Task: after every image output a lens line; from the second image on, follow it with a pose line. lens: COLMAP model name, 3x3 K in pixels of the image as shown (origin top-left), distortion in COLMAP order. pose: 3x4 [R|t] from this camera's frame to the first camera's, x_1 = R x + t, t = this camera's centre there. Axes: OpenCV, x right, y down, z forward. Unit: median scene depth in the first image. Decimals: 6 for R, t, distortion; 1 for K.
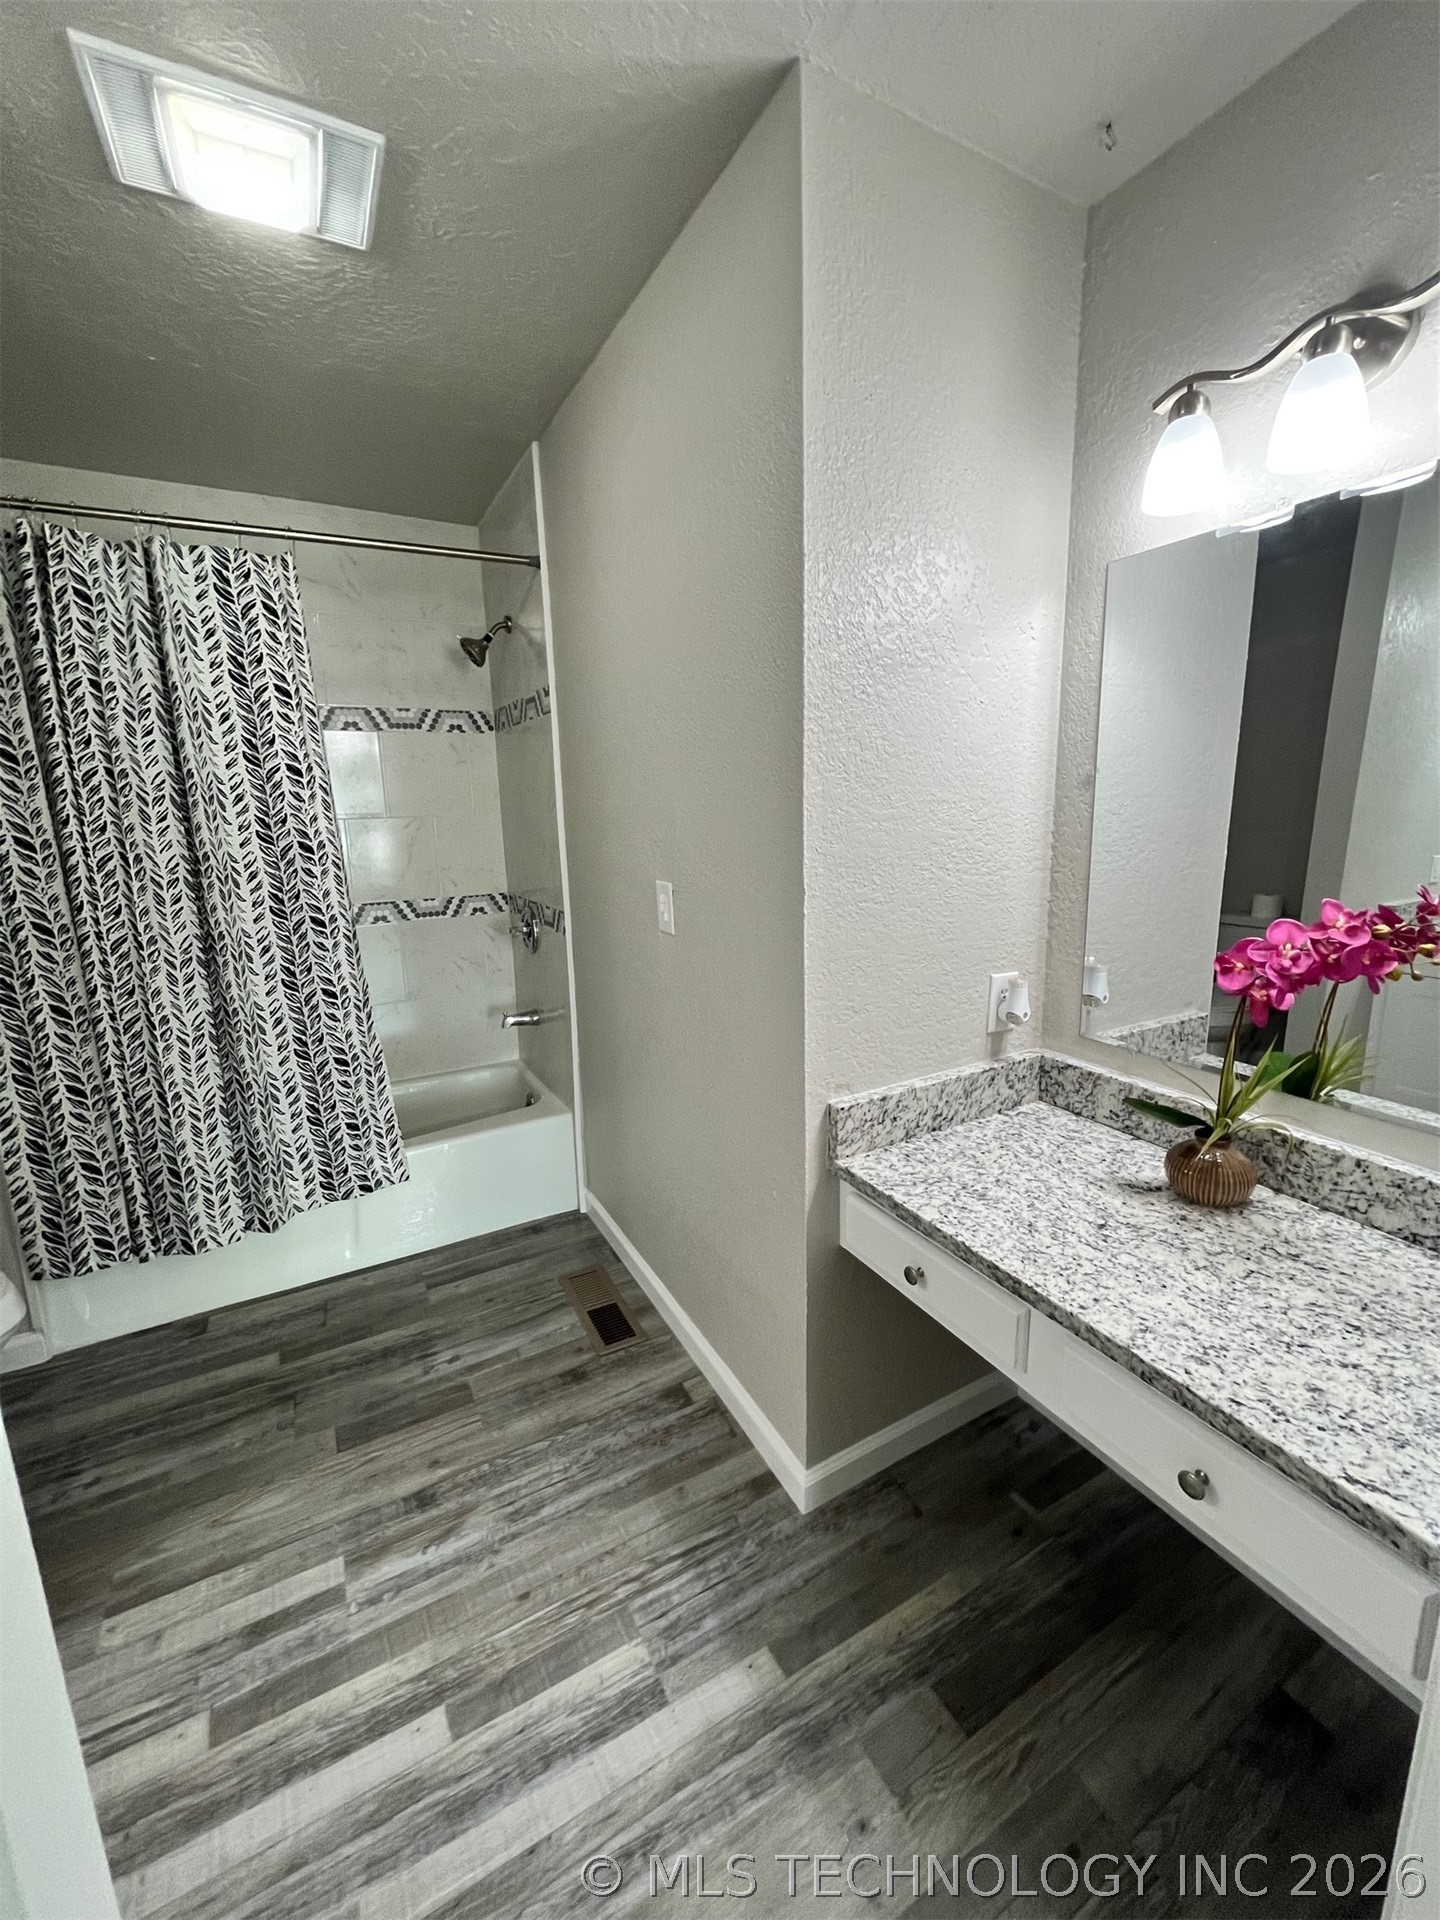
lens RADIAL K [[775.3, 0, 723.2], [0, 775.3, 957.4], [0, 0, 1]] dist [-0.001989, -0.000293]
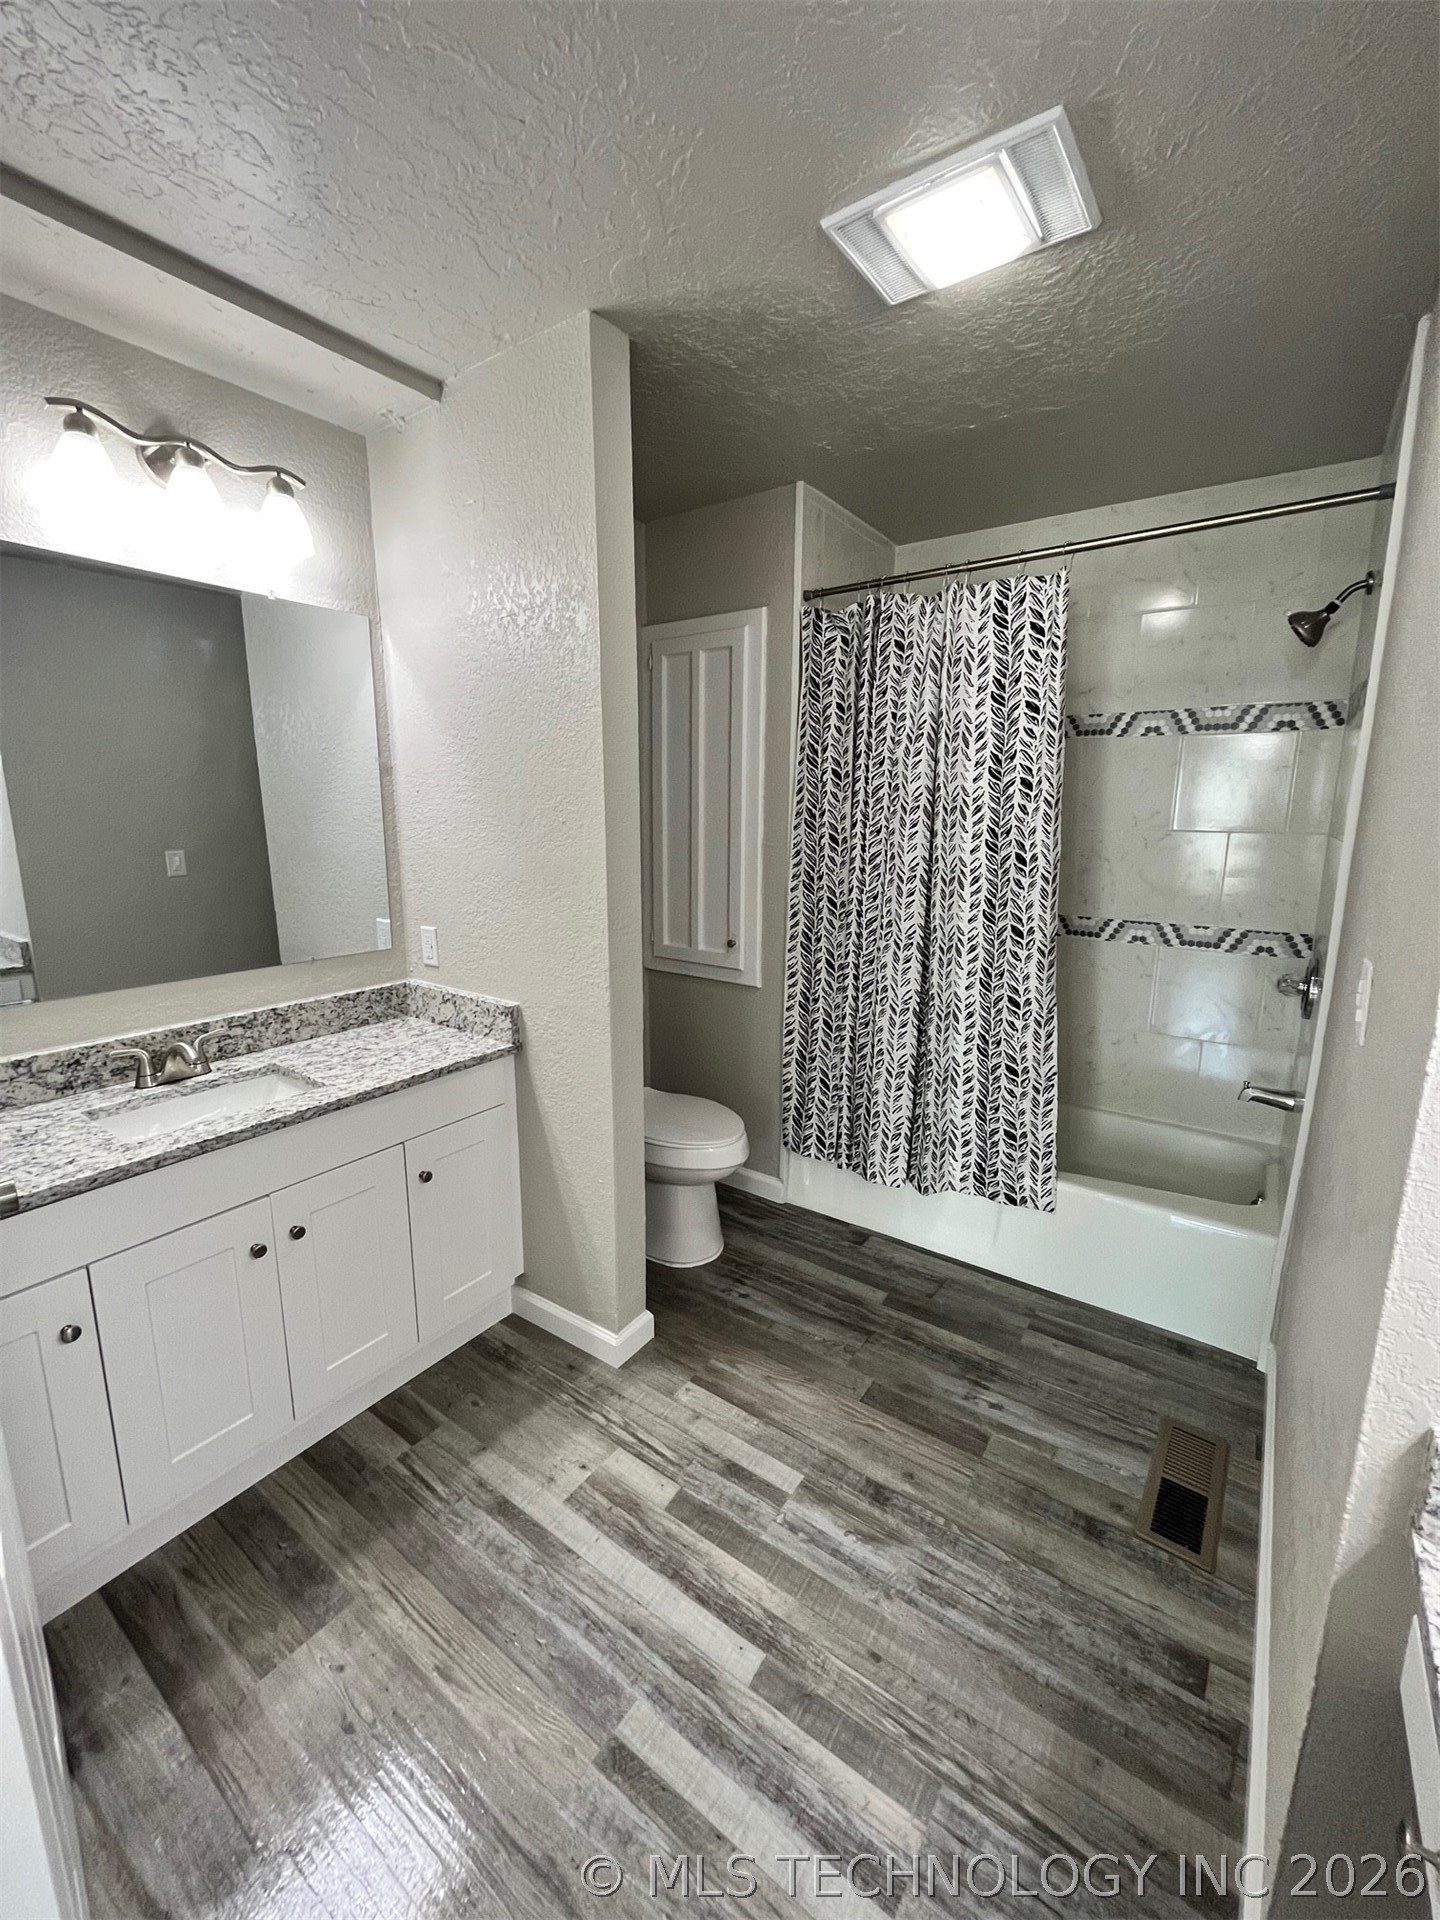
lens RADIAL K [[775.3, 0, 717.6], [0, 775.3, 956.8], [0, 0, 1]] dist [-0.001989, -0.000293]
pose [[0.434376, 0.199175, -0.878434, 0.225671], [-0.193337, 0.973131, 0.125043, -0.069298], [0.879737, 0.115518, 0.461213, 0.197134]]
